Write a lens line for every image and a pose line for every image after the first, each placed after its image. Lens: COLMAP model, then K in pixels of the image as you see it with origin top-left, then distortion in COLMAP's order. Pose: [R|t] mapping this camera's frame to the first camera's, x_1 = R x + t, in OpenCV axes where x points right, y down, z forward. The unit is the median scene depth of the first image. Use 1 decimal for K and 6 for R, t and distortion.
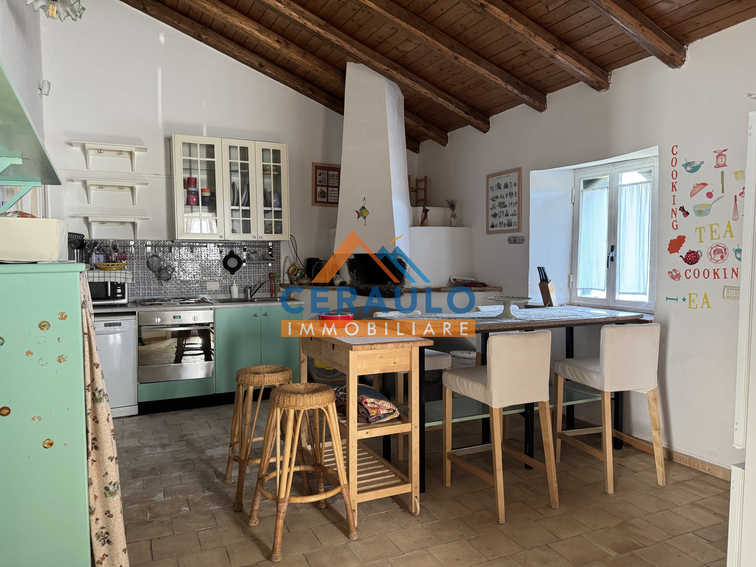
lens RADIAL K [[533.5, 0, 378.8], [0, 533.5, 286.0], [0, 0, 1]] dist [0.038070, -0.021861]
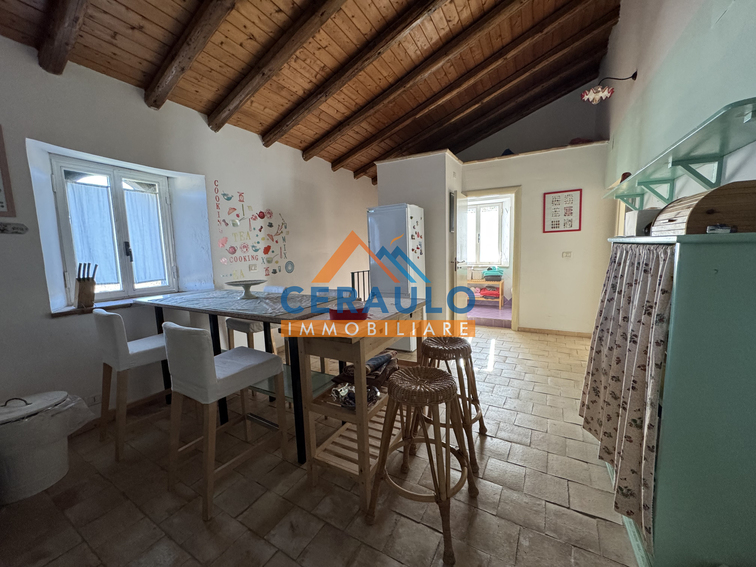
lens RADIAL K [[301.8, 0, 377.8], [0, 301.8, 283.6], [0, 0, 1]] dist [-0.000899, 0.000400]
pose [[-0.562038, -0.070006, 0.824143, -0.450313], [0.076973, 0.987660, 0.136389, -0.039347], [-0.823522, 0.140093, -0.549714, 1.064558]]
